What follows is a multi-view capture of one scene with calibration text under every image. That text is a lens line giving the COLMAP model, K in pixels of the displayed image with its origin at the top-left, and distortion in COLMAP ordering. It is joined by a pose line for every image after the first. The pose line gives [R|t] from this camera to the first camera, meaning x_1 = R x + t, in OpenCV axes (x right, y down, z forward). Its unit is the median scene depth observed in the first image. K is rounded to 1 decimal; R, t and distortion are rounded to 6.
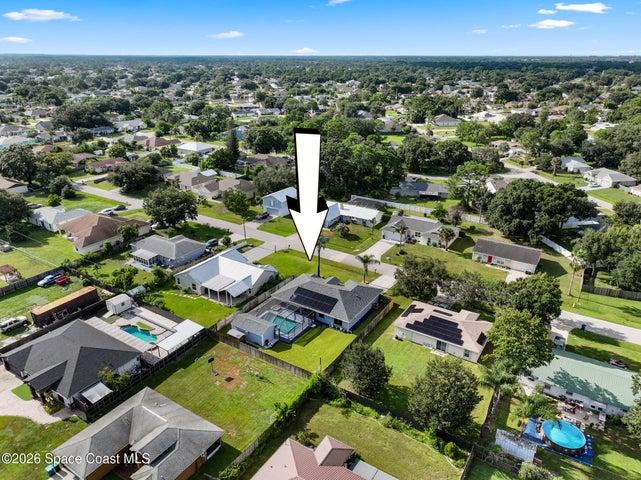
lens RADIAL K [[450.1, 0, 321.7], [0, 450.1, 239.9], [0, 0, 1]] dist [-0.000749, 0.012463]
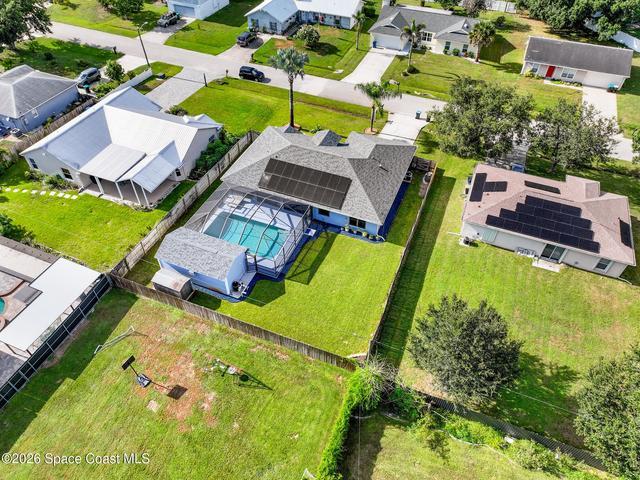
lens RADIAL K [[449.4, 0, 321.2], [0, 449.4, 239.9], [0, 0, 1]] dist [-0.000749, 0.012463]
pose [[0.982772, -0.125866, 0.135343, -0.073639], [0.062393, 0.915224, 0.398085, -0.015313], [-0.173975, -0.382783, 0.907309, 0.447009]]
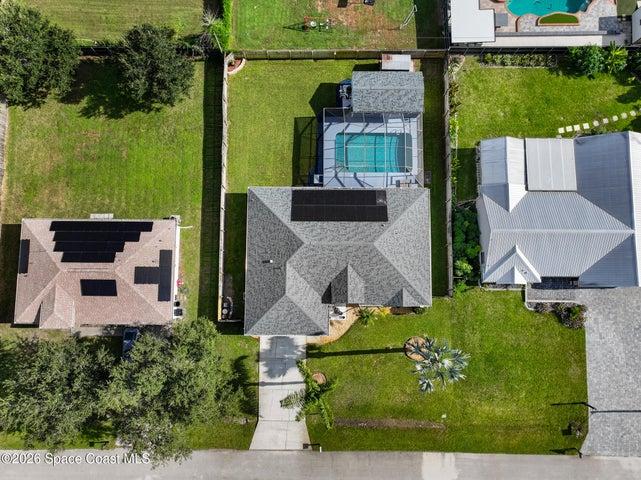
lens RADIAL K [[450.1, 0, 321.7], [0, 450.1, 239.9], [0, 0, 1]] dist [-0.000749, 0.012463]
pose [[-0.845846, 0.530599, -0.054856, 0.042775], [-0.198744, -0.218041, 0.955489, -0.326911], [0.495020, 0.819099, 0.289883, 0.807820]]
